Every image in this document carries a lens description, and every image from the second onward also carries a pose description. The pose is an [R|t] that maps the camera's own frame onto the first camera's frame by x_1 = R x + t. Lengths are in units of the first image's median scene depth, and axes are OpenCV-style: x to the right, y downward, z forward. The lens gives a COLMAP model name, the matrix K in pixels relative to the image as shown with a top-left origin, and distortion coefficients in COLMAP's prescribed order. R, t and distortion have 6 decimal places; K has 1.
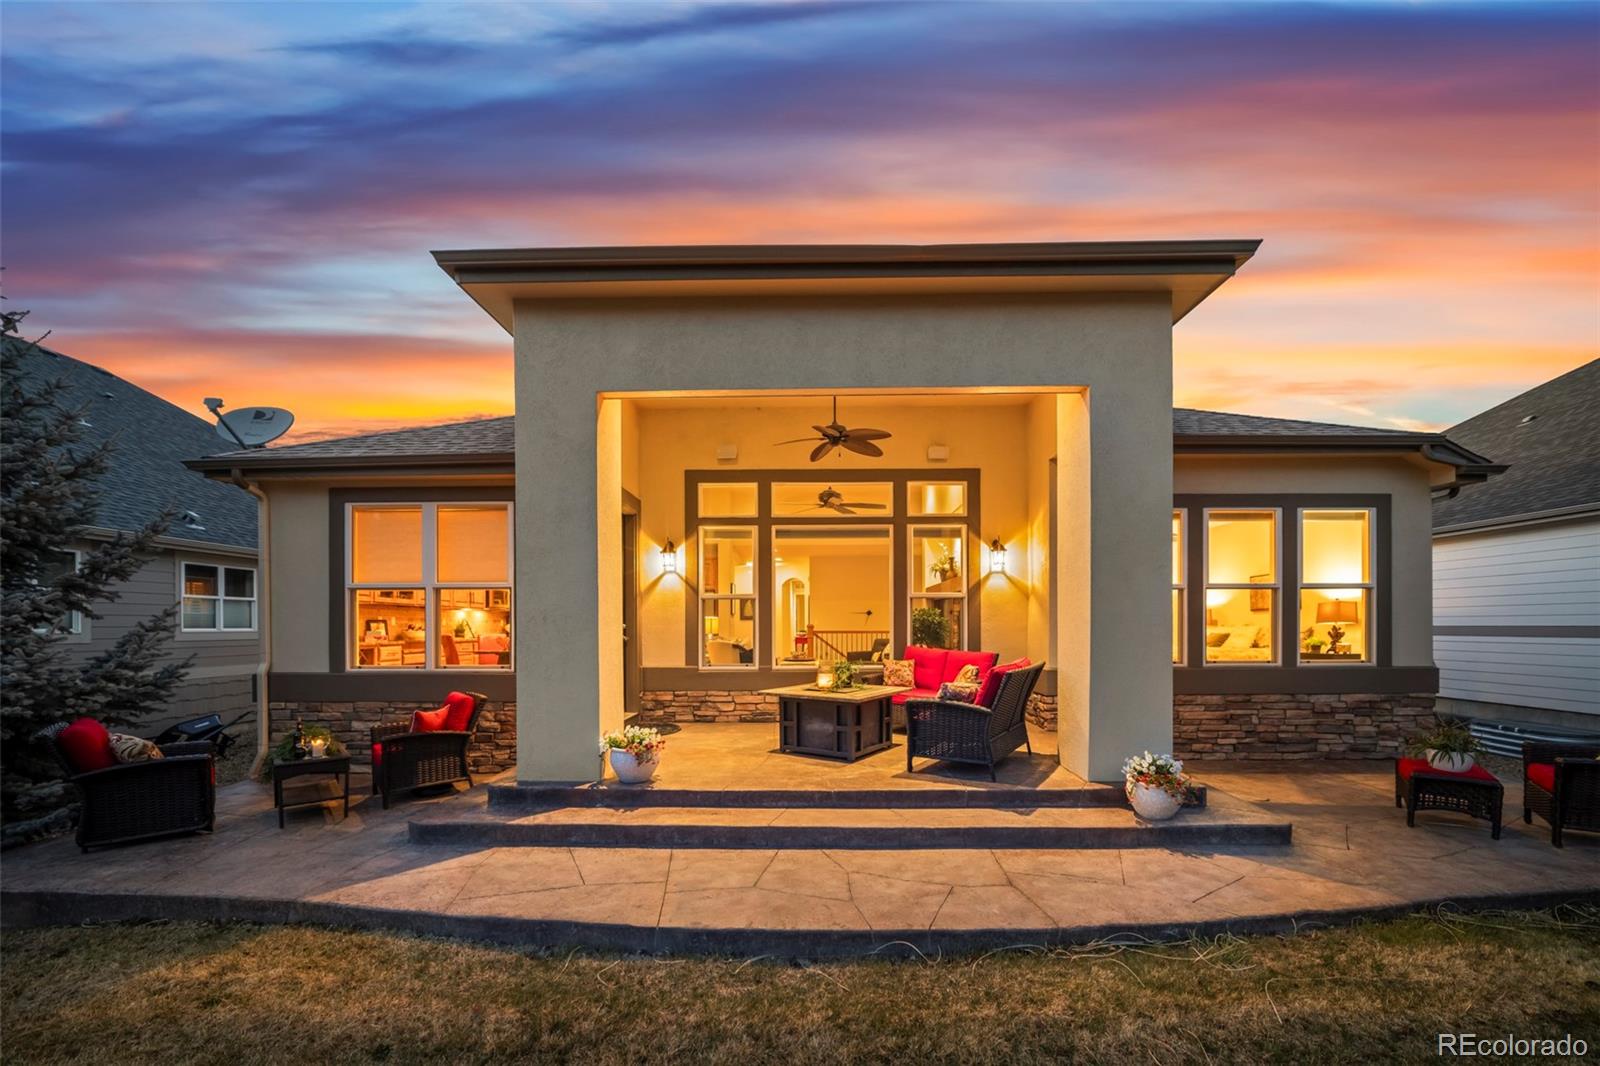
lens RADIAL K [[668.1, 0, 800.0], [0, 668.1, 533.0], [0, 0, 1]] dist [-0.003555, -0.000149]
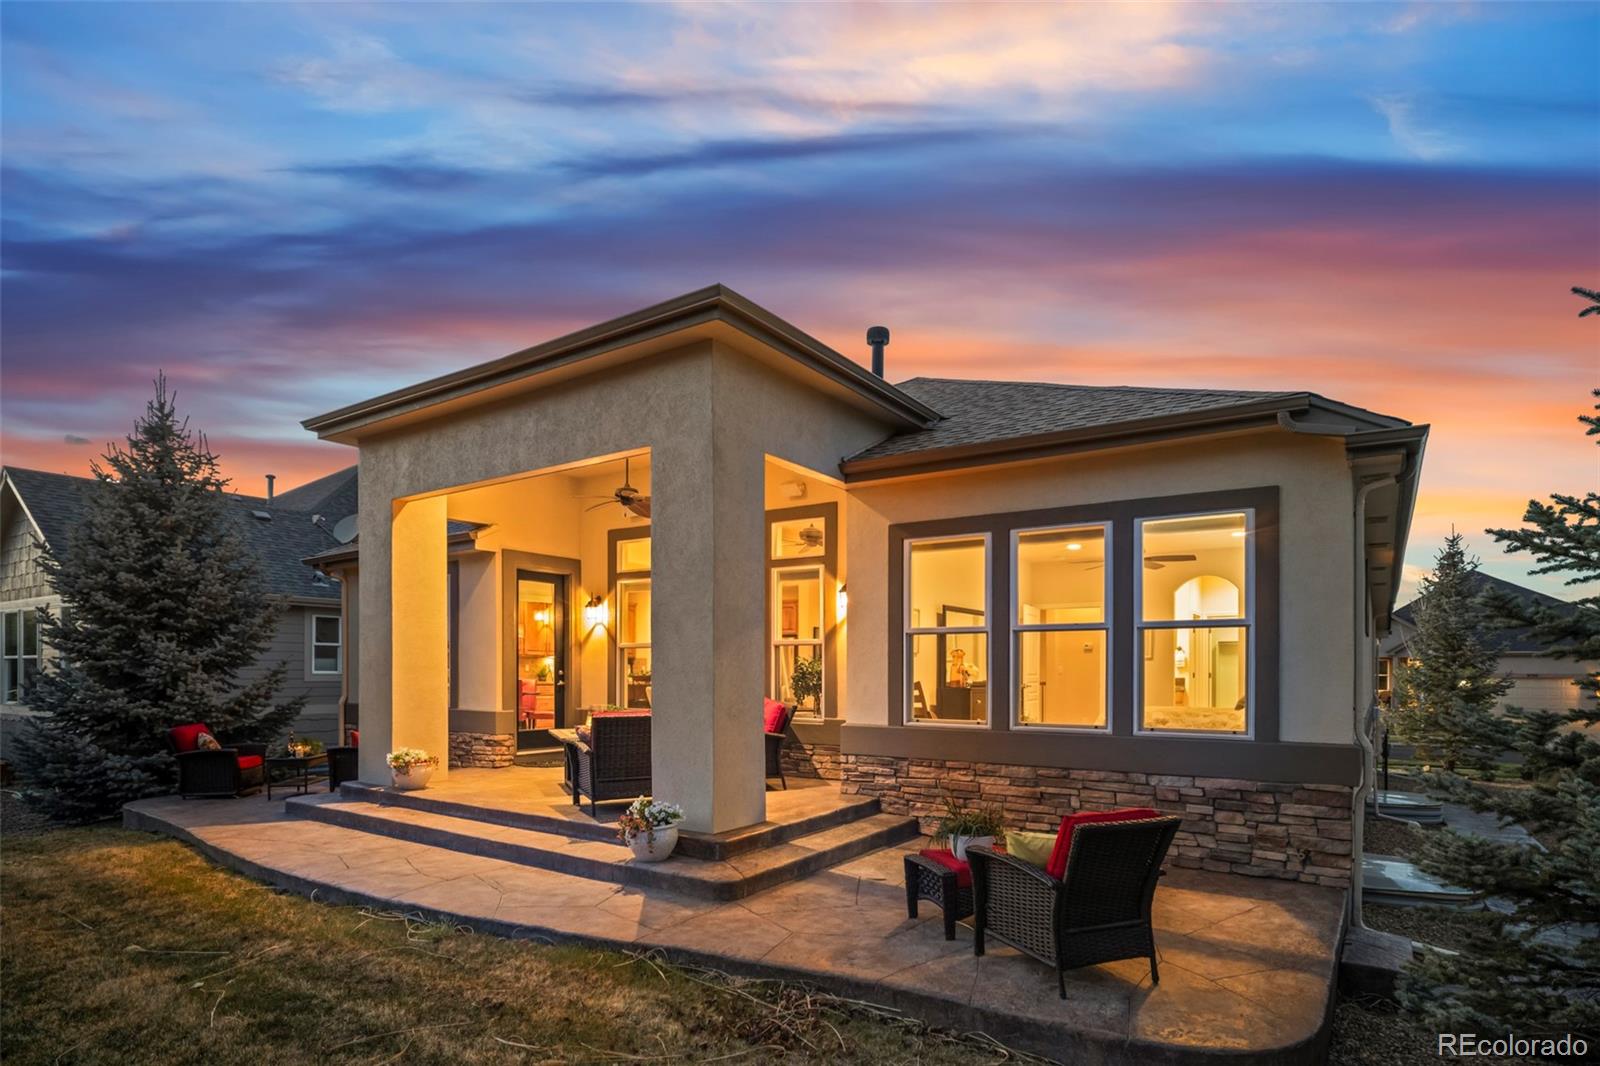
lens RADIAL K [[848.6, 0, 800.0], [0, 848.6, 533.0], [0, 0, 1]] dist [-0.002009, 0.000152]
pose [[0.832110, -0.082524, -0.548437, 0.980041], [0.067863, 0.996587, -0.046993, -0.003254], [0.550443, 0.001884, 0.834870, 0.013490]]
